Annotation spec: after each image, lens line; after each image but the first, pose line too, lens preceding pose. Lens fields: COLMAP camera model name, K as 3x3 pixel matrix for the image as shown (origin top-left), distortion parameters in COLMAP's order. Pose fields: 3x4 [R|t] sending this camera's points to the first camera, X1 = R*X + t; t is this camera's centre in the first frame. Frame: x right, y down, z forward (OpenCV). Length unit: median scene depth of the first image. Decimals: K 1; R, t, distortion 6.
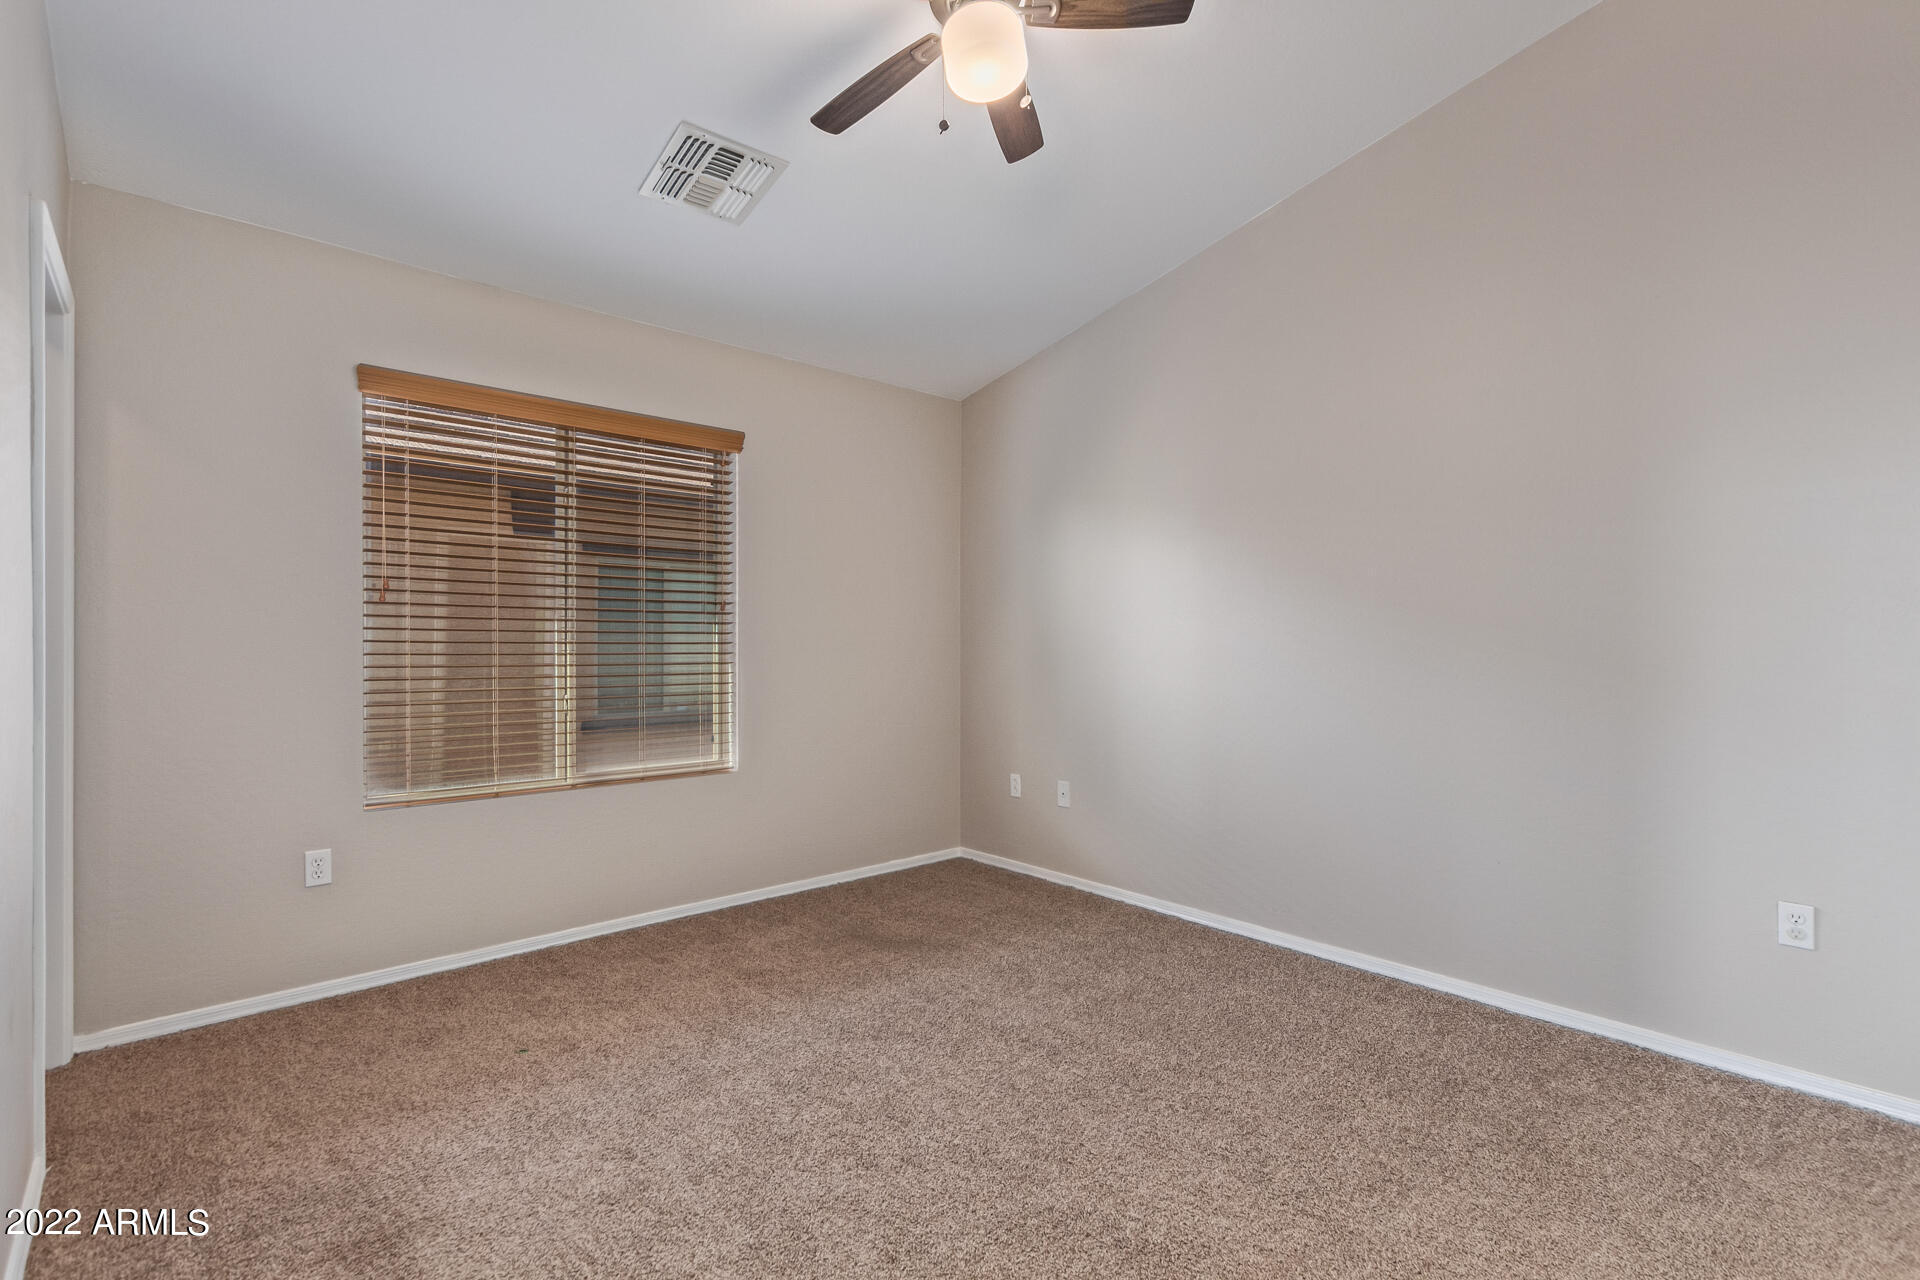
lens RADIAL K [[814.3, 0, 959.0], [0, 814.3, 674.3], [0, 0, 1]] dist [-0.000182, -0.000297]
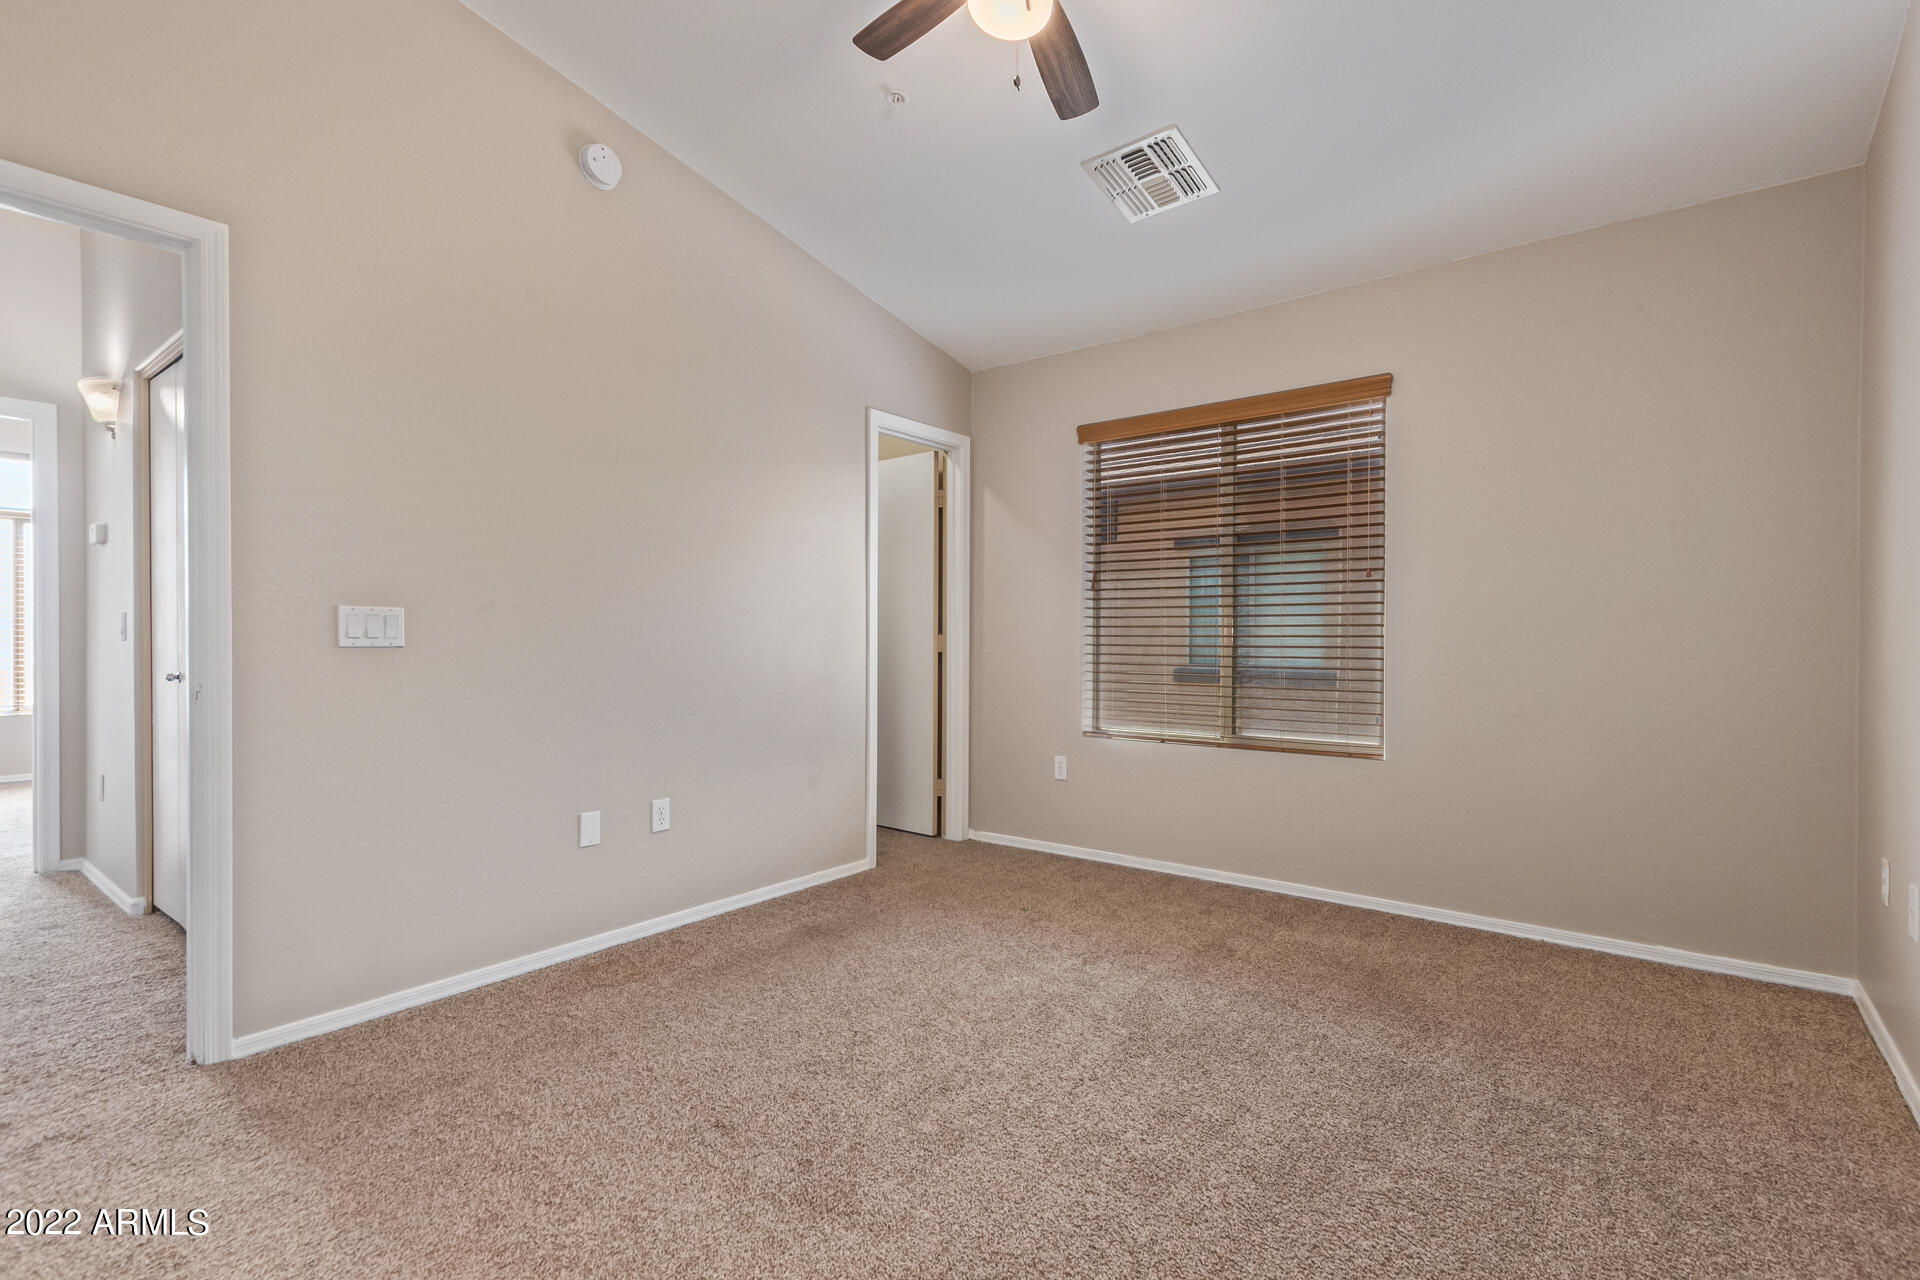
lens RADIAL K [[890.6, 0, 977.4], [0, 890.6, 645.7], [0, 0, 1]] dist [0.009035, -0.005655]
pose [[0.207328, 0.024179, -0.977973, 0.667363], [-0.023201, 0.999535, 0.019793, -0.014668], [0.977996, 0.018587, 0.207792, 0.425092]]
